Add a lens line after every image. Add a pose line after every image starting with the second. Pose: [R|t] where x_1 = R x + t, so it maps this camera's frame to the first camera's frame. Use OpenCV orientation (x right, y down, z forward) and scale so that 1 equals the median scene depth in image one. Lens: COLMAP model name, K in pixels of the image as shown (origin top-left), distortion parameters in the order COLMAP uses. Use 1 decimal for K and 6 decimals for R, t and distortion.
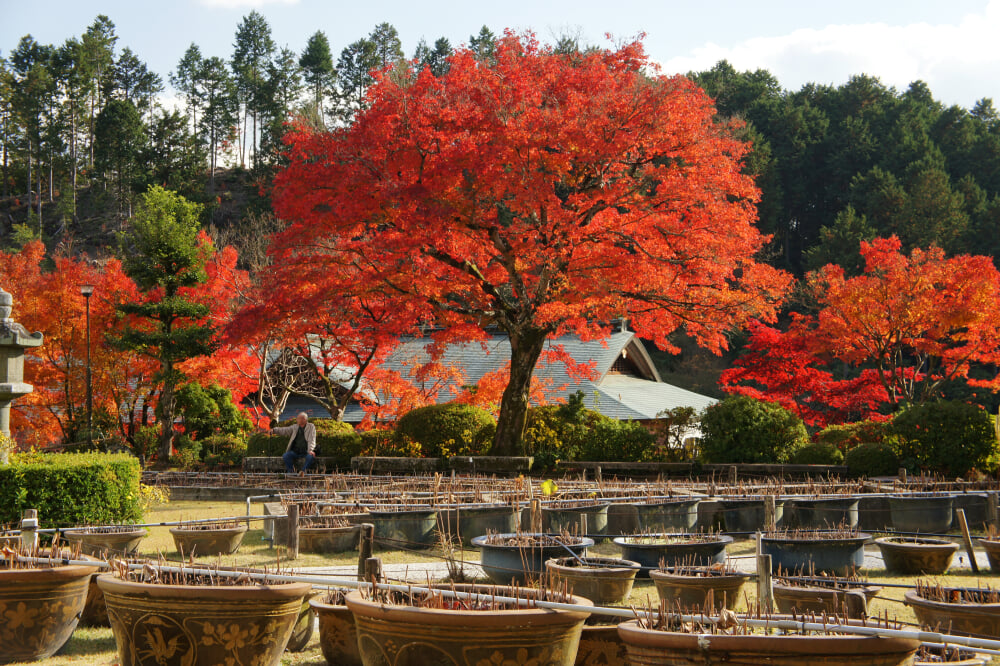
lens RADIAL K [[1767.9, 0, 500.3], [0, 1767.9, 335.1], [0, 0, 1]] dist [0.283640, 0.000000]
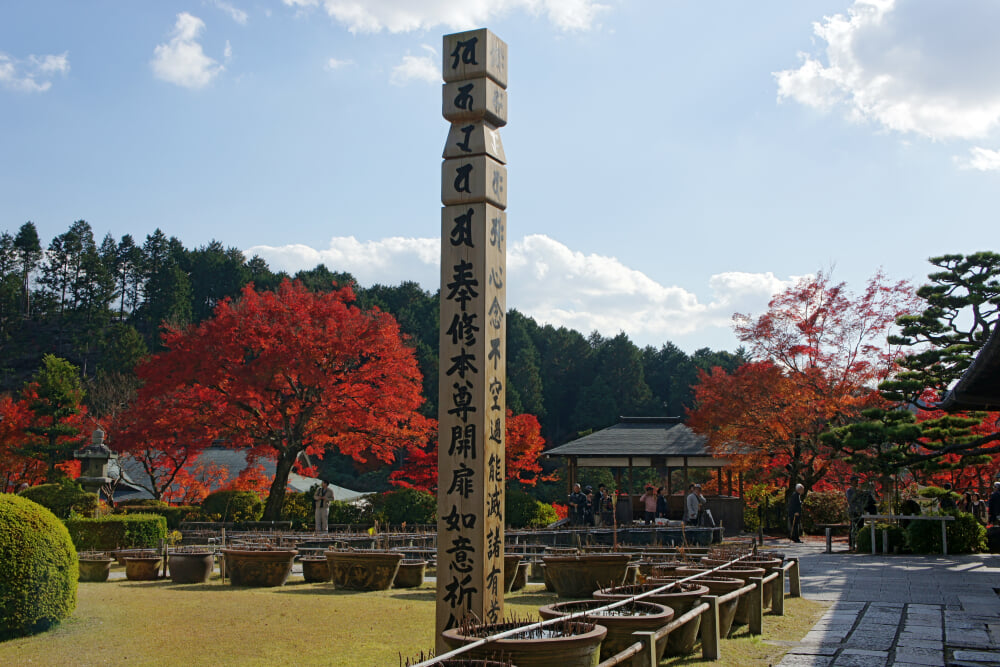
lens RADIAL K [[1767.9, 0, 498.5], [0, 1767.9, 334.4], [0, 0, 1]] dist [0.283640, 0.000000]
pose [[0.934005, 0.043645, 0.354585, -0.392316], [-0.025473, 0.998119, -0.055759, -0.021043], [-0.356352, 0.043047, 0.933360, -0.671362]]
